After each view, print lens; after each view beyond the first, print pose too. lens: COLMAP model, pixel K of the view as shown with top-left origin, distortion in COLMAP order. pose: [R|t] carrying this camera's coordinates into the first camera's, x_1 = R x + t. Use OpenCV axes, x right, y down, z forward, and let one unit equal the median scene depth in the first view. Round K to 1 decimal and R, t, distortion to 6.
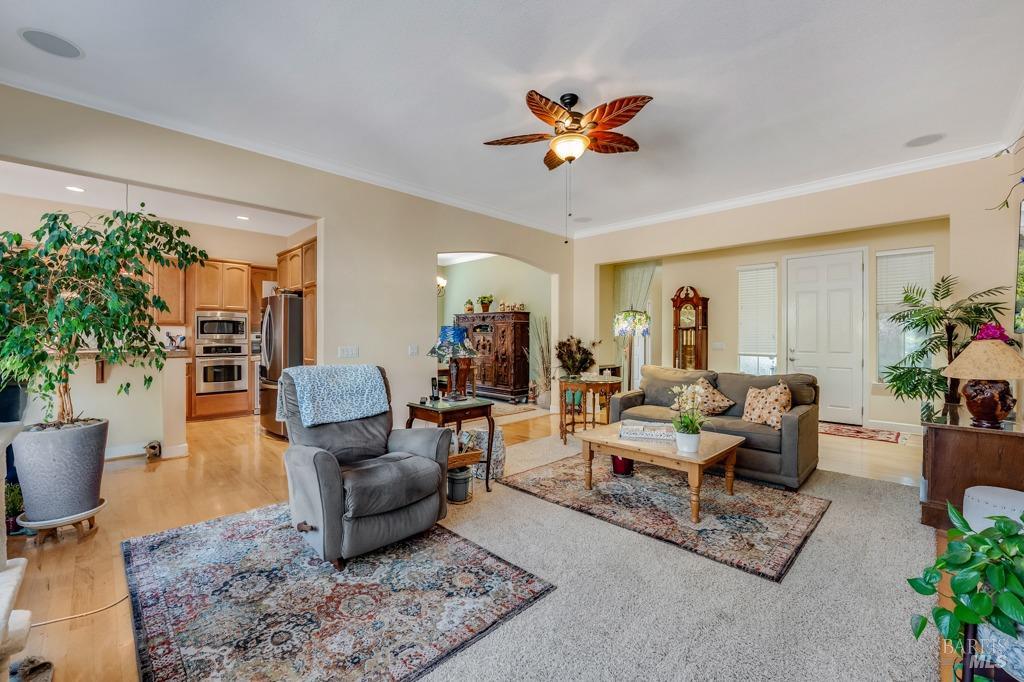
lens RADIAL K [[420.9, 0, 509.0], [0, 420.9, 335.3], [0, 0, 1]] dist [-0.010395, 0.000037]
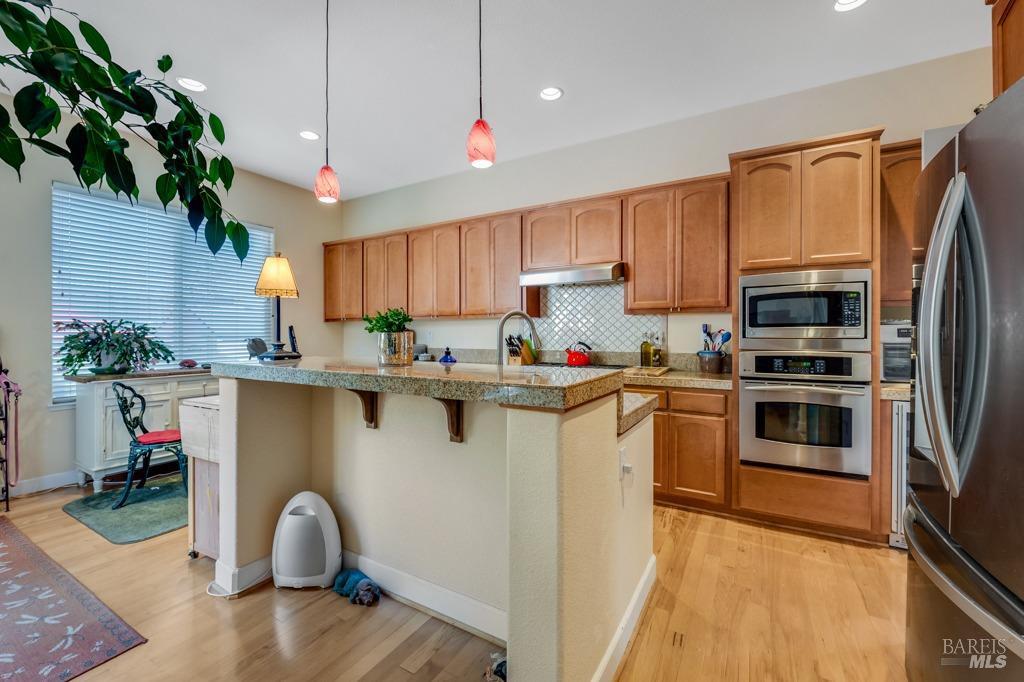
lens RADIAL K [[420.9, 0, 509.0], [0, 420.9, 335.3], [0, 0, 1]] dist [-0.010395, 0.000037]
pose [[0.261084, 0.004409, -0.965306, -0.366759], [-0.000041, 0.999990, 0.004556, 0.003826], [0.965316, -0.001150, 0.261081, 0.621706]]
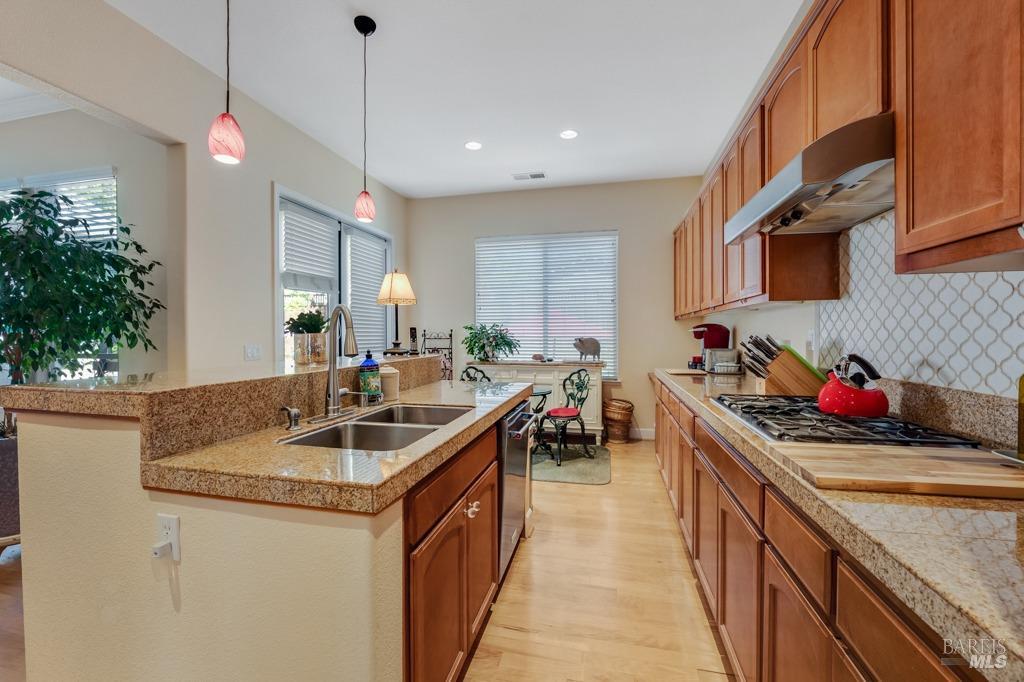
lens RADIAL K [[420.9, 0, 509.0], [0, 420.9, 335.3], [0, 0, 1]] dist [-0.010395, 0.000037]
pose [[-0.848068, 0.004453, -0.529869, -0.596847], [0.001763, 0.999983, 0.005583, 0.002898], [0.529885, 0.003800, -0.848061, 0.925930]]
